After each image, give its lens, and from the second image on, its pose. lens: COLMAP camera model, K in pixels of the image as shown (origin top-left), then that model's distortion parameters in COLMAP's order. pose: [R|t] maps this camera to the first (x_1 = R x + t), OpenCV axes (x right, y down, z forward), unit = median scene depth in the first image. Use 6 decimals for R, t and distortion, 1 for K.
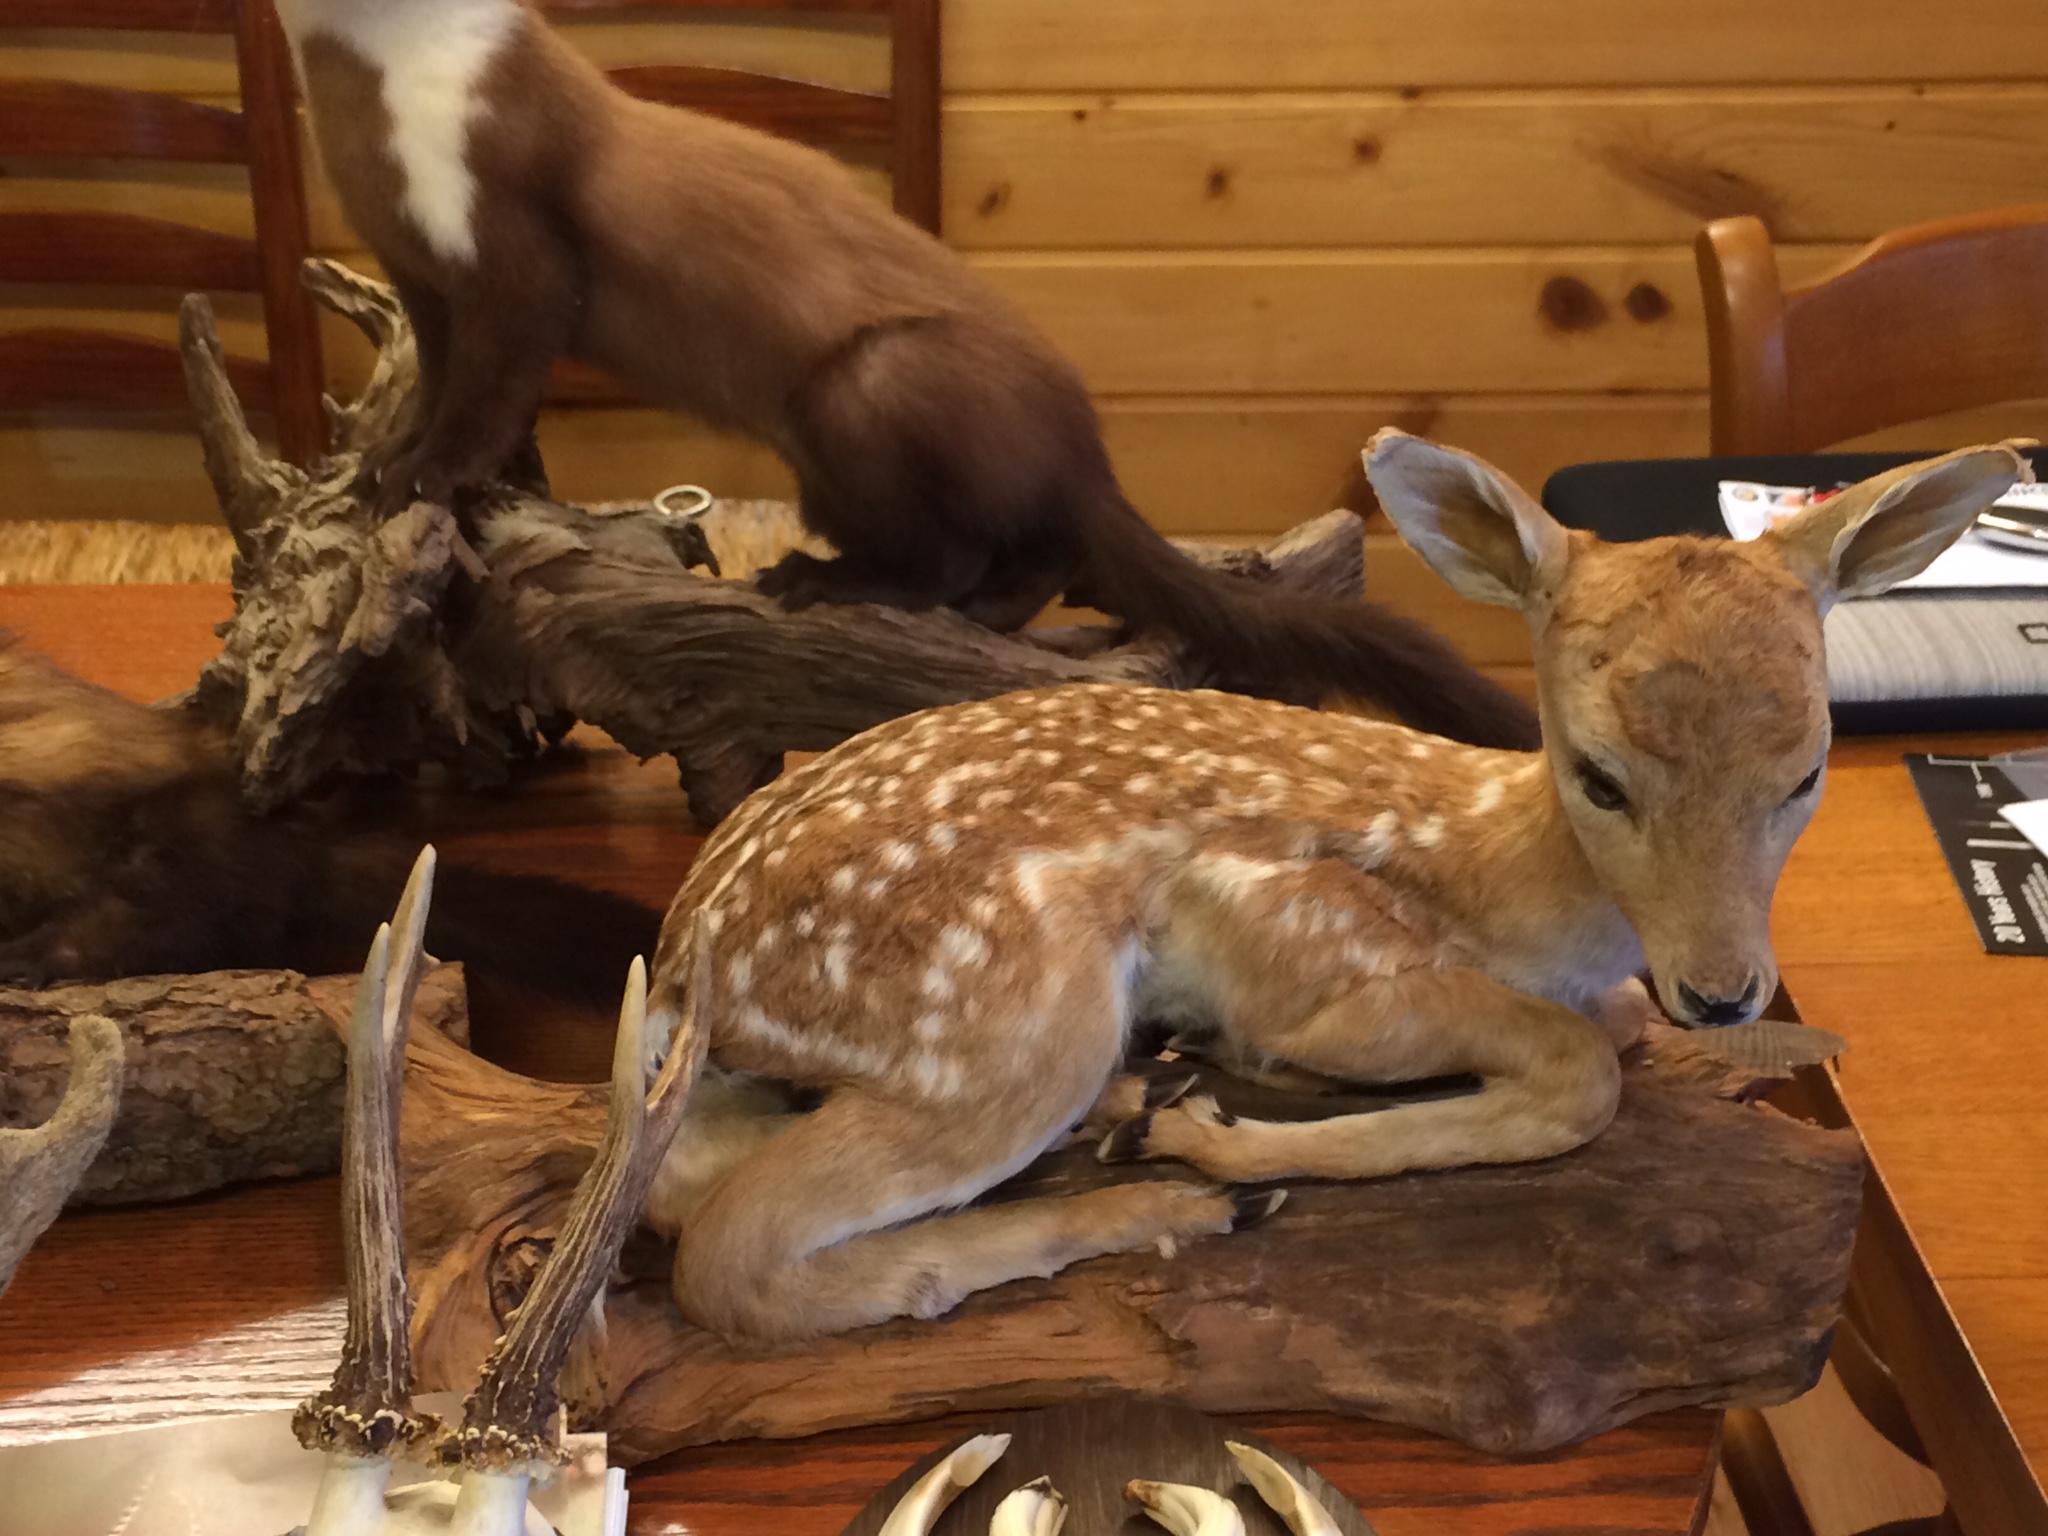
lens RADIAL K [[2782.7, 0, 1023.5], [0, 2782.7, 772.7], [0, 0, 1]] dist [0.073836, 0.000000]
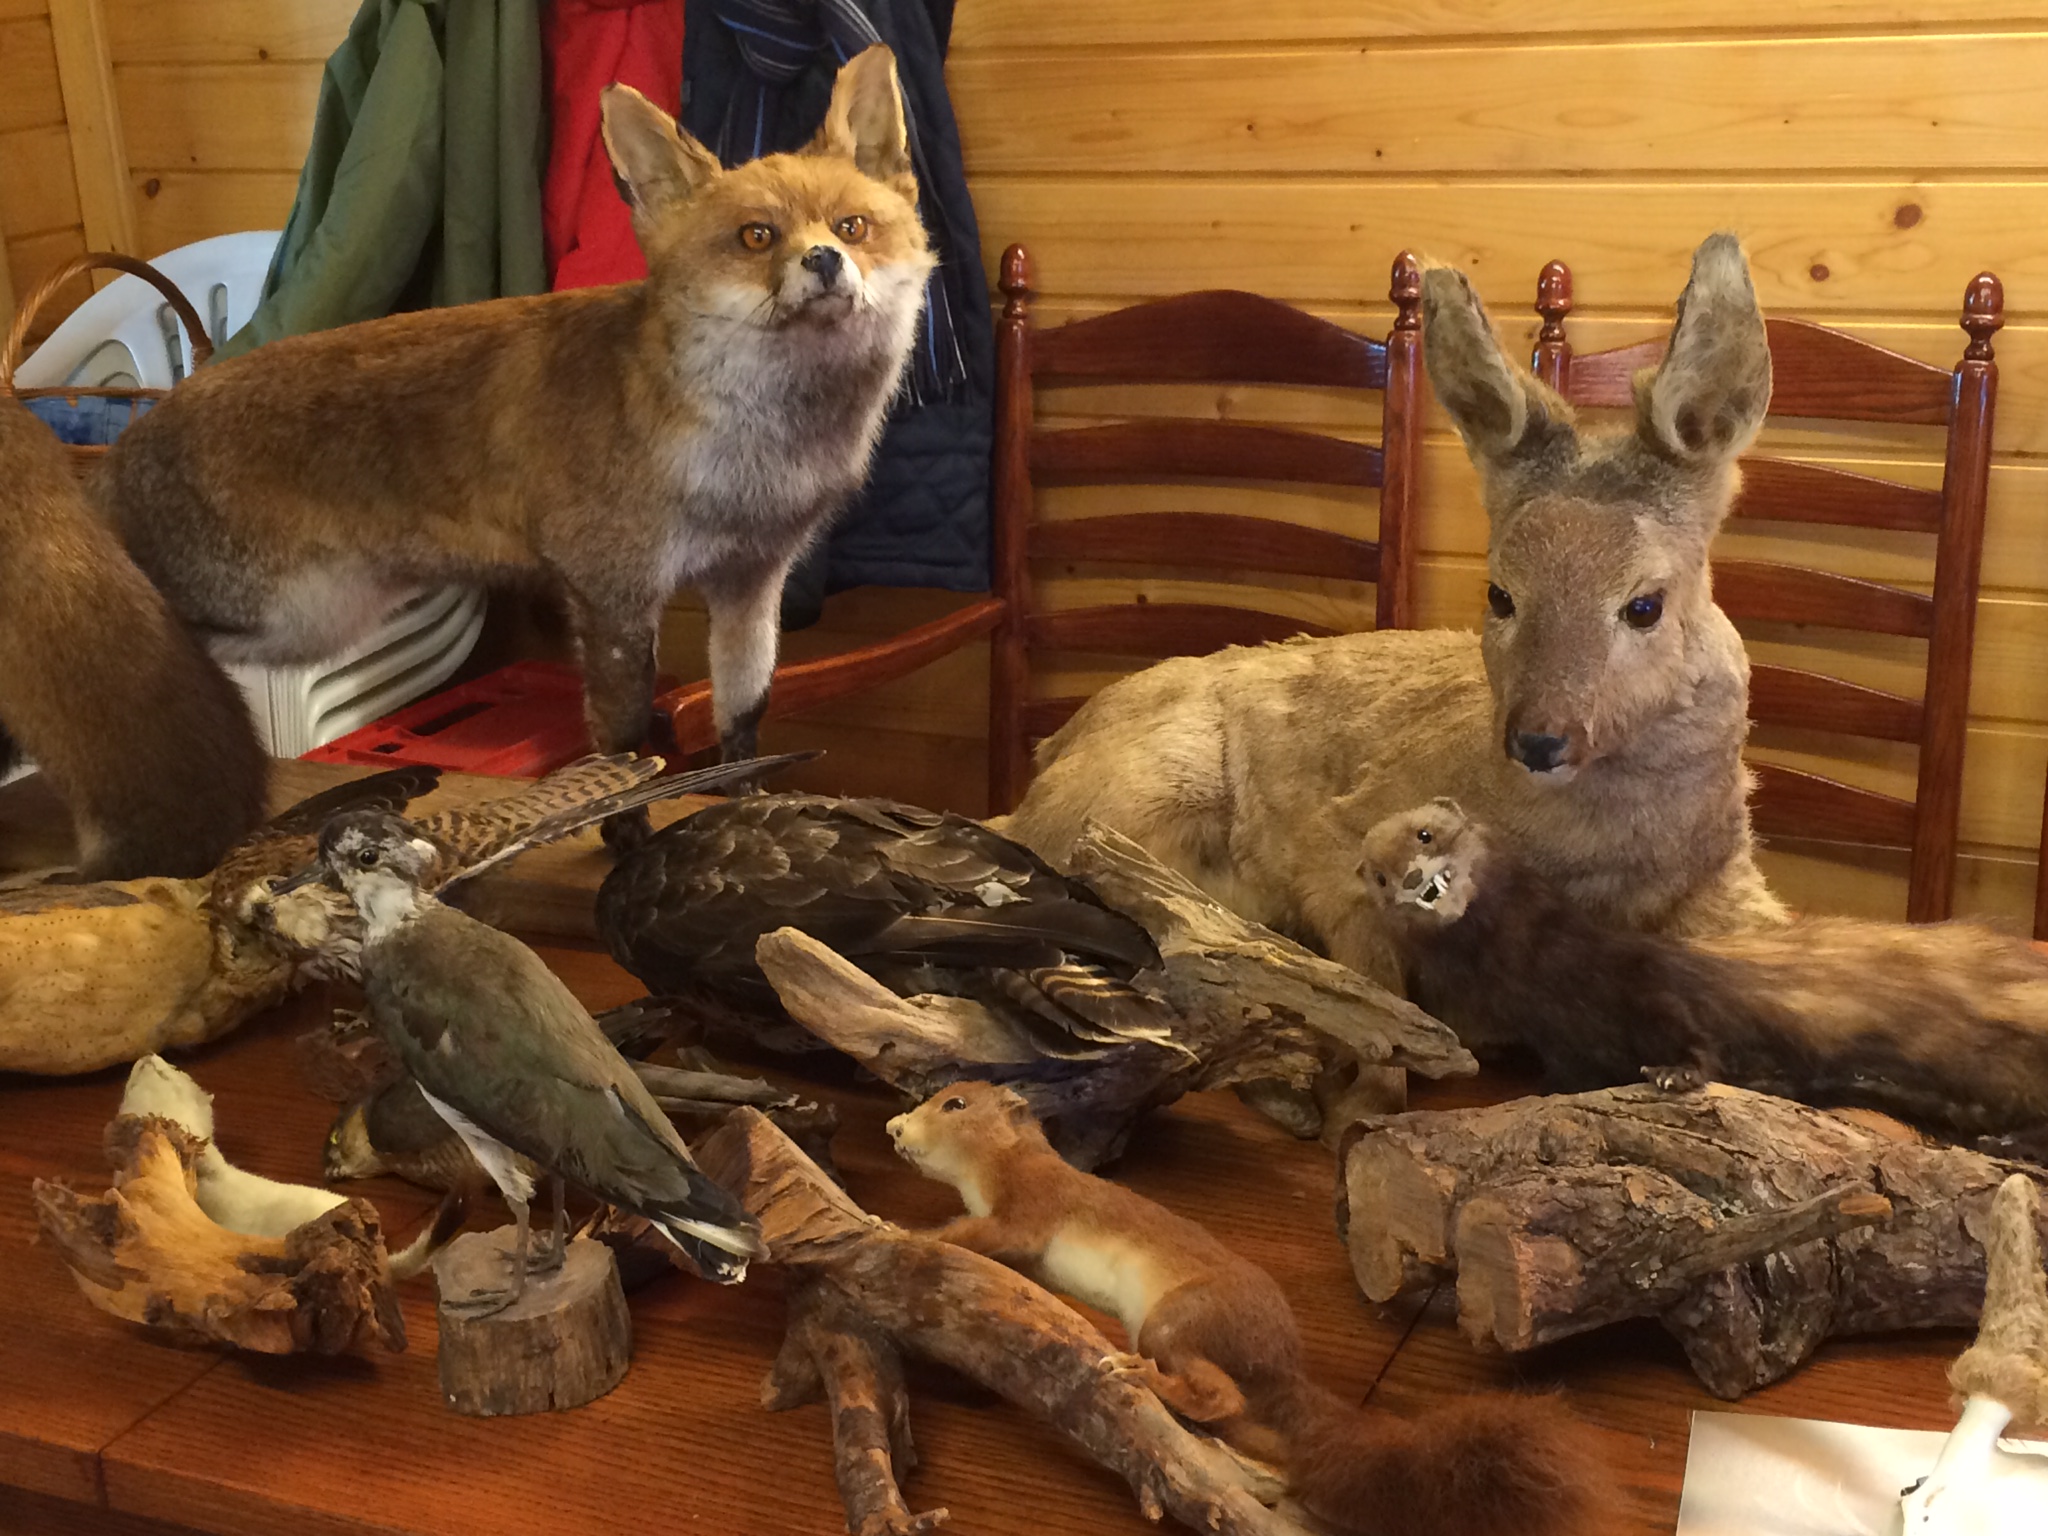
lens RADIAL K [[2782.7, 0, 1025.3], [0, 2782.7, 766.6], [0, 0, 1]] dist [0.073836, 0.000000]
pose [[0.899616, 0.104434, -0.424011, -0.106072], [-0.181461, 0.972581, -0.145456, 0.079106], [0.397195, 0.207796, 0.893900, -0.208636]]
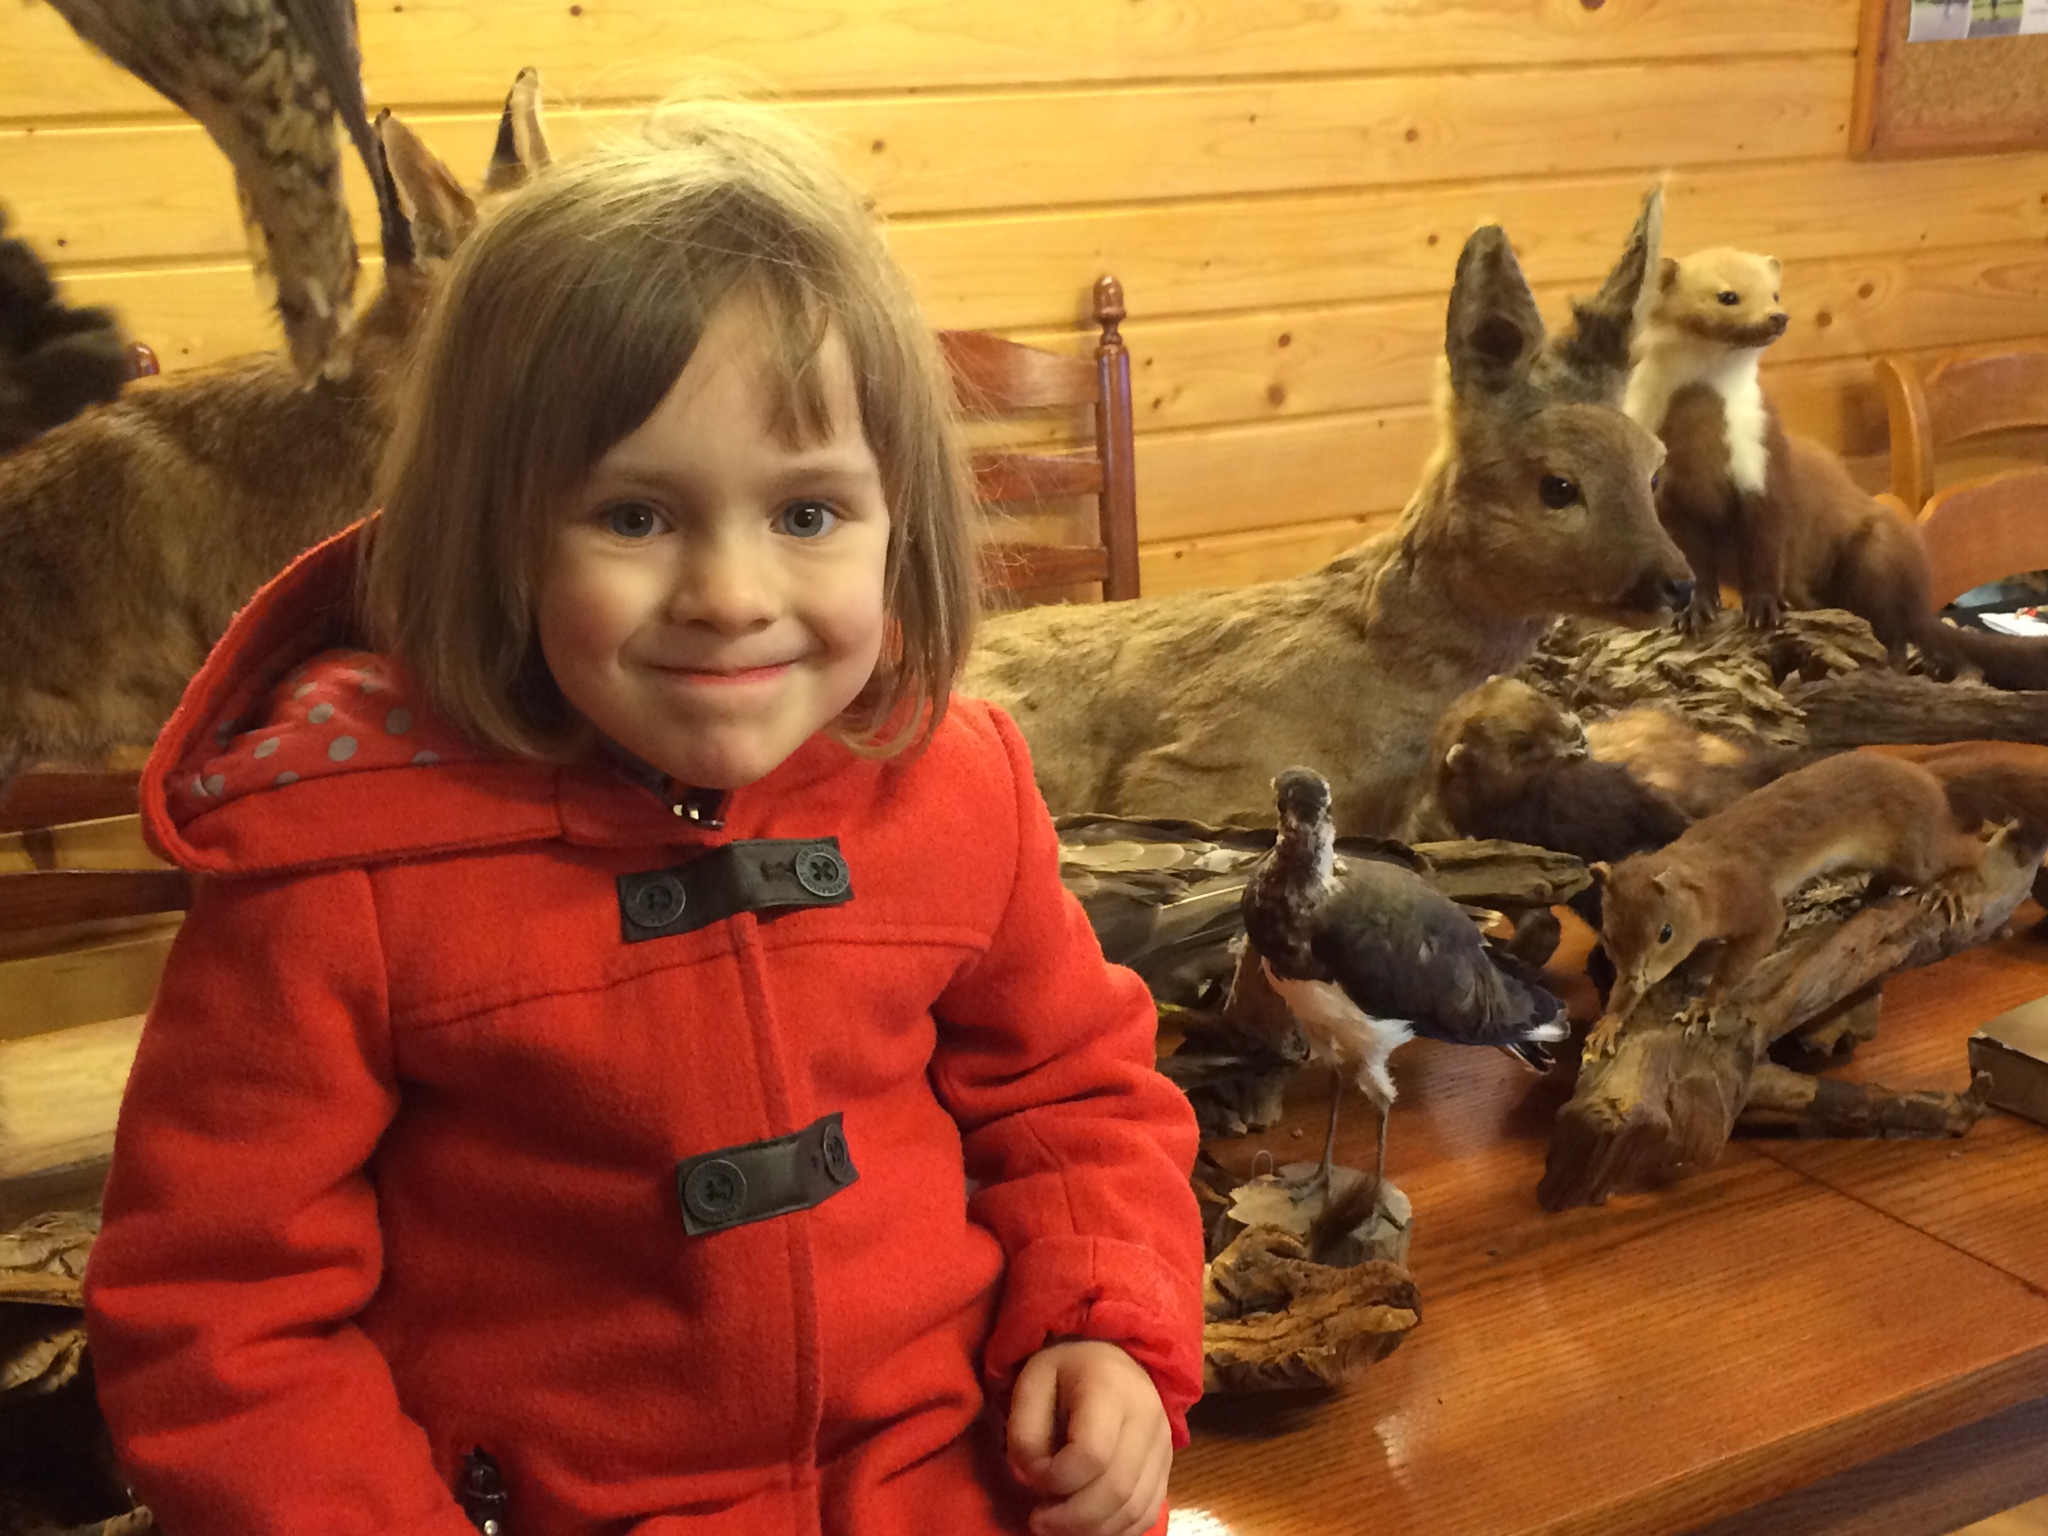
lens RADIAL K [[2782.7, 0, 1016.6], [0, 2782.7, 768.8], [0, 0, 1]] dist [0.073836, 0.000000]
pose [[0.869568, -0.138676, 0.473941, -0.759845], [0.243955, 0.955101, -0.168134, 0.094535], [-0.429346, 0.261824, 0.864356, -0.186987]]
